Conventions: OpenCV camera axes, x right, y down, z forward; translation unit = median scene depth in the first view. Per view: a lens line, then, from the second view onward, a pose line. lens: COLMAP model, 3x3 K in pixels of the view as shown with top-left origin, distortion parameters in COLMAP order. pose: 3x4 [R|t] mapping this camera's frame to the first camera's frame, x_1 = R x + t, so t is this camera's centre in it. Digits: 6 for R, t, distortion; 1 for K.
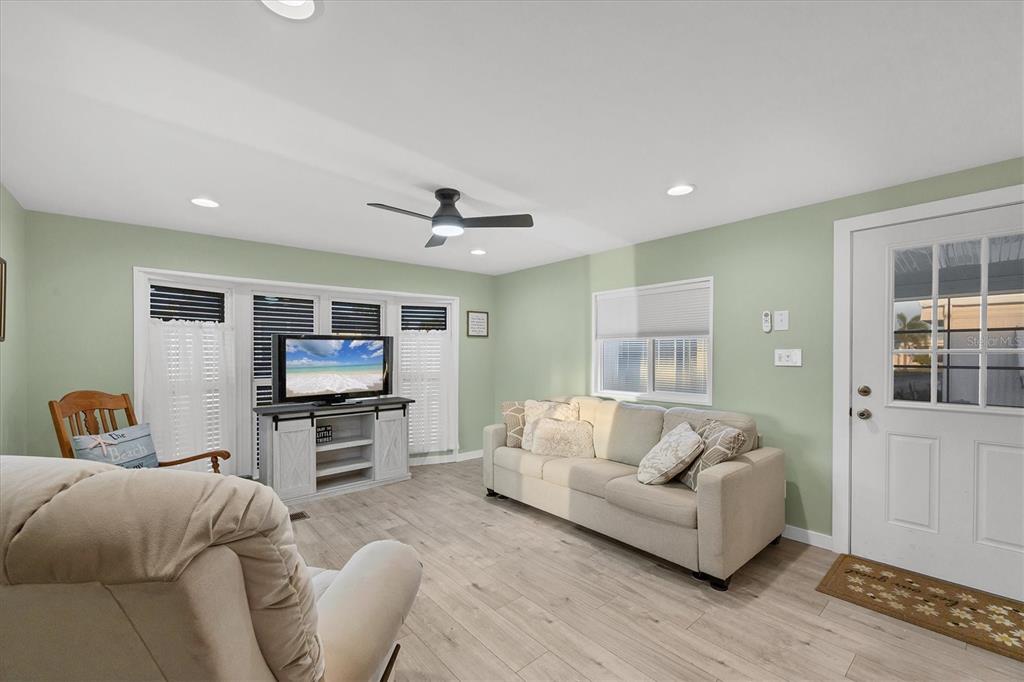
lens RADIAL K [[416.4, 0, 508.5], [0, 416.4, 359.3], [0, 0, 1]] dist [-0.006571, 0.000592]
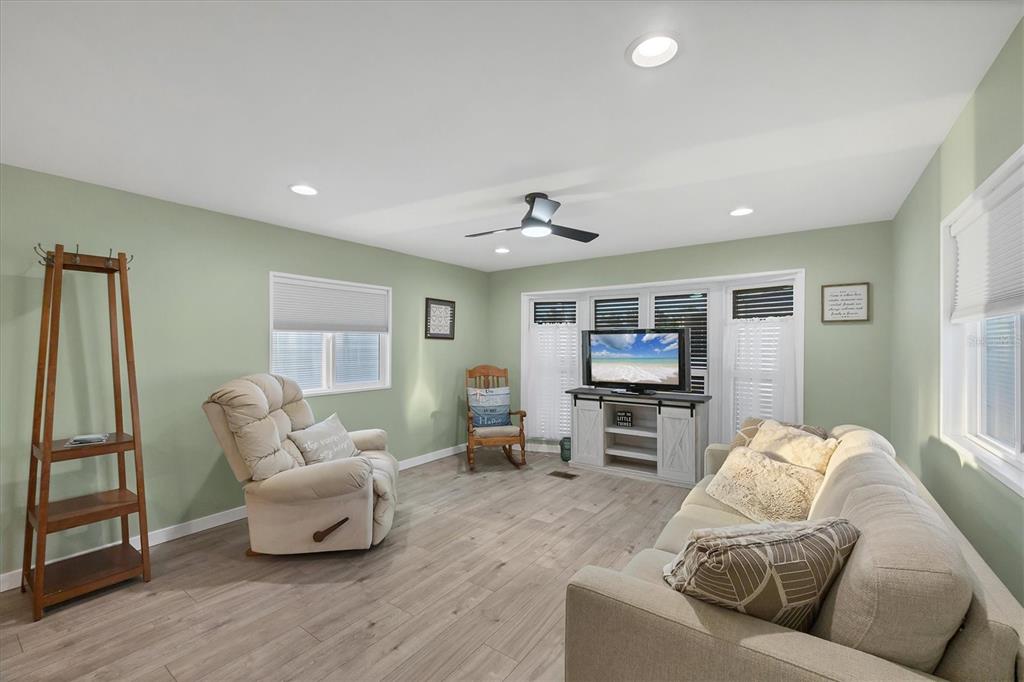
lens RADIAL K [[416.4, 0, 516.7], [0, 416.4, 344.8], [0, 0, 1]] dist [-0.006571, 0.000592]
pose [[0.261610, 0.003761, -0.965166, 0.645906], [-0.019109, 0.999817, -0.001284, -0.012303], [0.964985, 0.018779, 0.261633, 0.504313]]
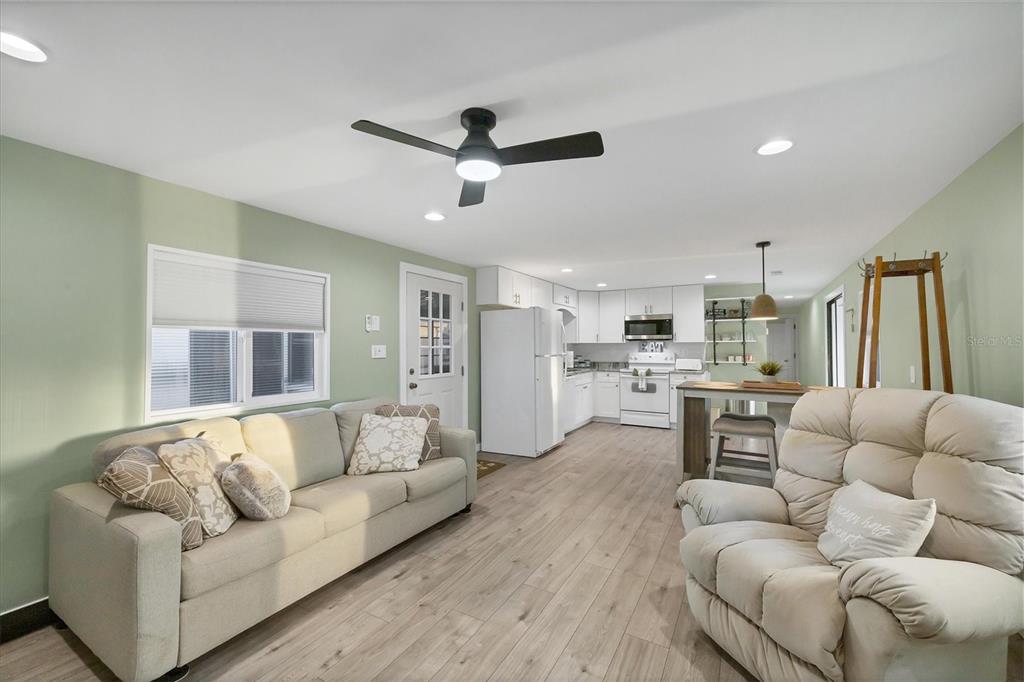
lens RADIAL K [[416.4, 0, 504.0], [0, 416.4, 338.7], [0, 0, 1]] dist [-0.006571, 0.000592]
pose [[-0.319411, 0.023904, 0.947315, -0.605311], [0.017213, 0.999663, -0.019421, -0.010919], [-0.947460, 0.010102, -0.319715, 0.882513]]
